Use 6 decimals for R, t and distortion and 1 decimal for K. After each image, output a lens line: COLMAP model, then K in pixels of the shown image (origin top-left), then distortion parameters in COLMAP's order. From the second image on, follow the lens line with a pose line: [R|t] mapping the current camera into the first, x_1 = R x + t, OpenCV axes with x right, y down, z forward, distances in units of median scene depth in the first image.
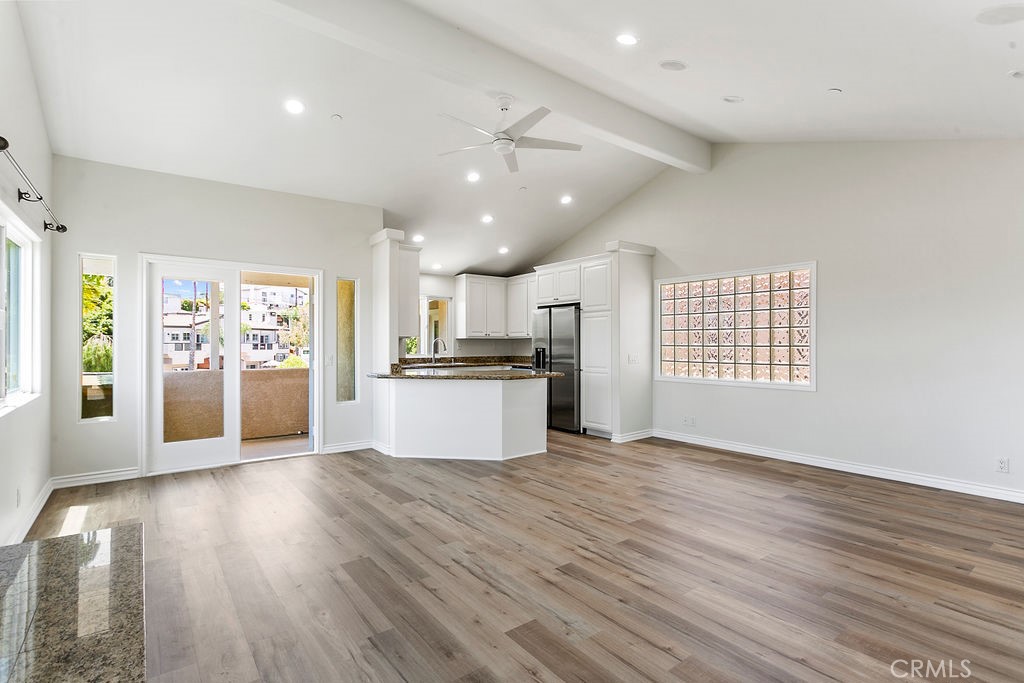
lens RADIAL K [[486.7, 0, 511.1], [0, 486.7, 341.8], [0, 0, 1]] dist [0.003297, 0.000052]
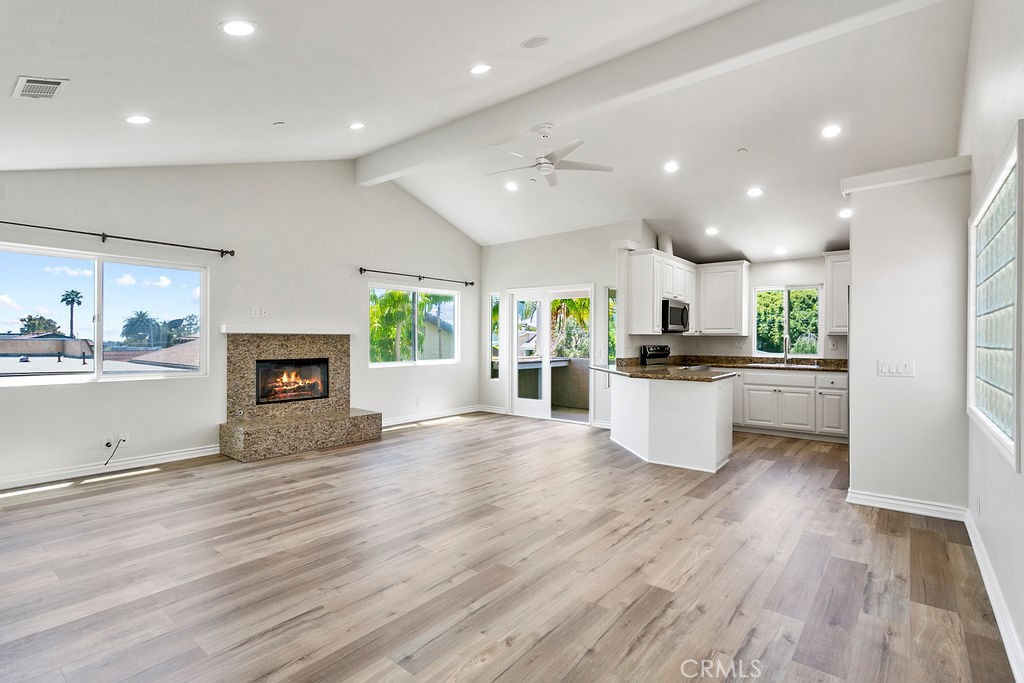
lens RADIAL K [[486.7, 0, 509.8], [0, 486.7, 340.8], [0, 0, 1]] dist [0.003297, 0.000052]
pose [[0.235515, 0.004183, -0.971862, 1.031278], [-0.001367, 0.999991, 0.003973, 0.000277], [0.971870, 0.000393, 0.235519, 0.615946]]
